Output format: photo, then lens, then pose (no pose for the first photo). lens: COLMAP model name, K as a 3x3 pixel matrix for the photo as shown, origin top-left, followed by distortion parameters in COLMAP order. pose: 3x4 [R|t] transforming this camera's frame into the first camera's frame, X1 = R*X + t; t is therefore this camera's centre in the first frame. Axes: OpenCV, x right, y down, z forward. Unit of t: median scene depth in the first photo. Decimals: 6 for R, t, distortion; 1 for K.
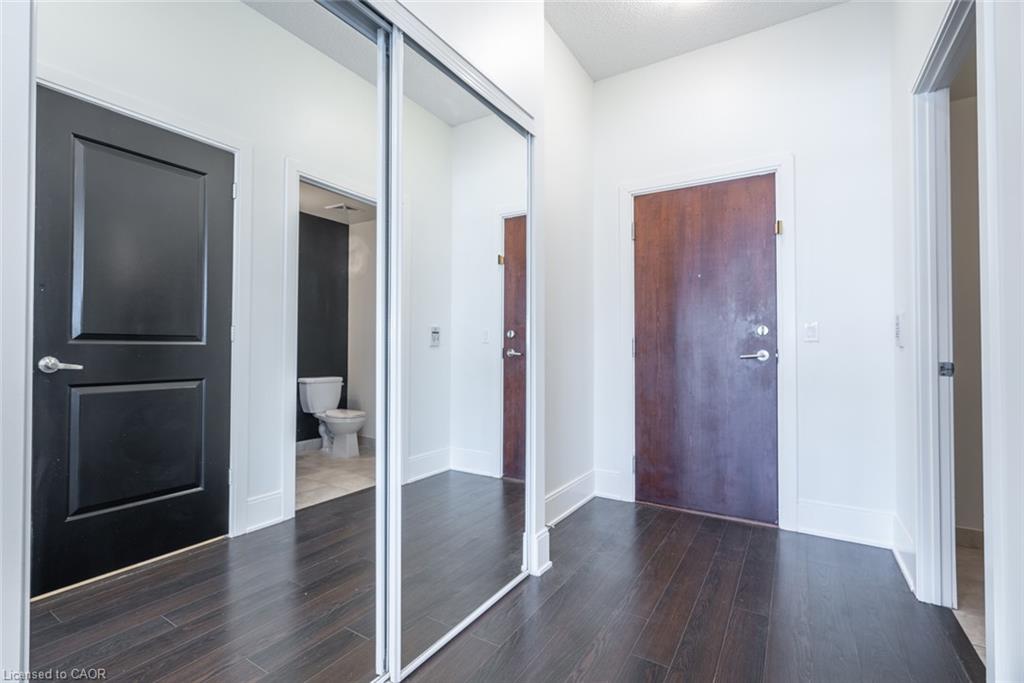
lens RADIAL K [[467.3, 0, 521.5], [0, 467.3, 341.7], [0, 0, 1]] dist [-0.005372, -0.000370]
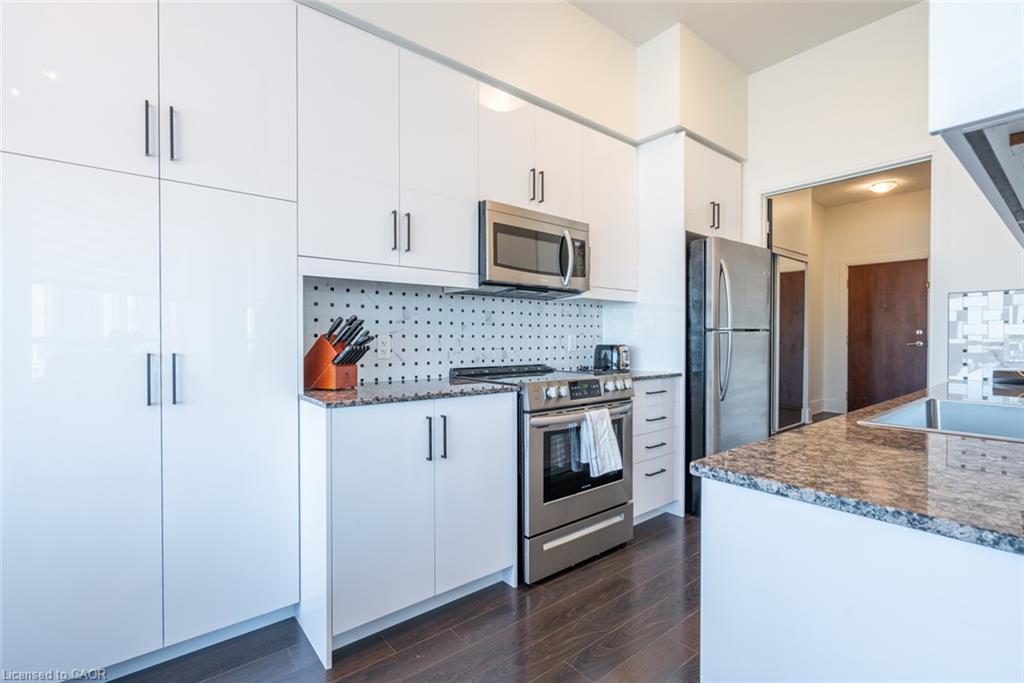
lens RADIAL K [[467.3, 0, 514.0], [0, 467.3, 342.6], [0, 0, 1]] dist [-0.005372, -0.000370]
pose [[0.937603, 0.005548, -0.347663, -0.480118], [0.002174, 0.999760, 0.021819, -0.026724], [0.347701, -0.021214, 0.937365, -1.629631]]
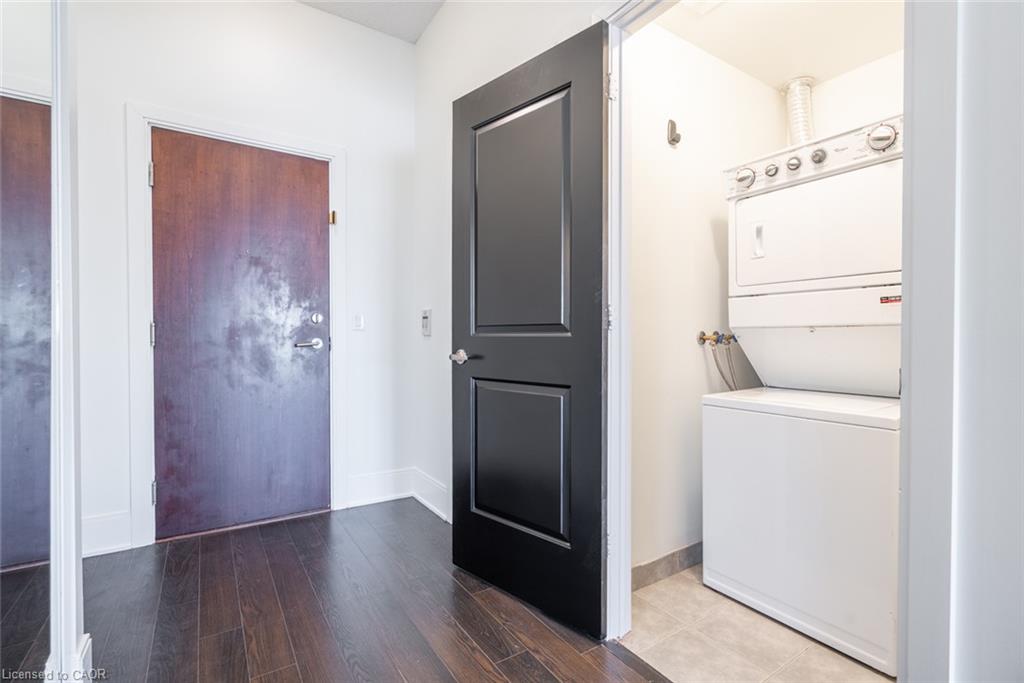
lens RADIAL K [[467.3, 0, 513.8], [0, 467.3, 342.0], [0, 0, 1]] dist [-0.005372, -0.000370]
pose [[0.429169, -0.011568, 0.903150, -0.196223], [-0.016496, 0.999651, 0.020643, -0.000947], [-0.903074, -0.023758, 0.428828, 0.195150]]
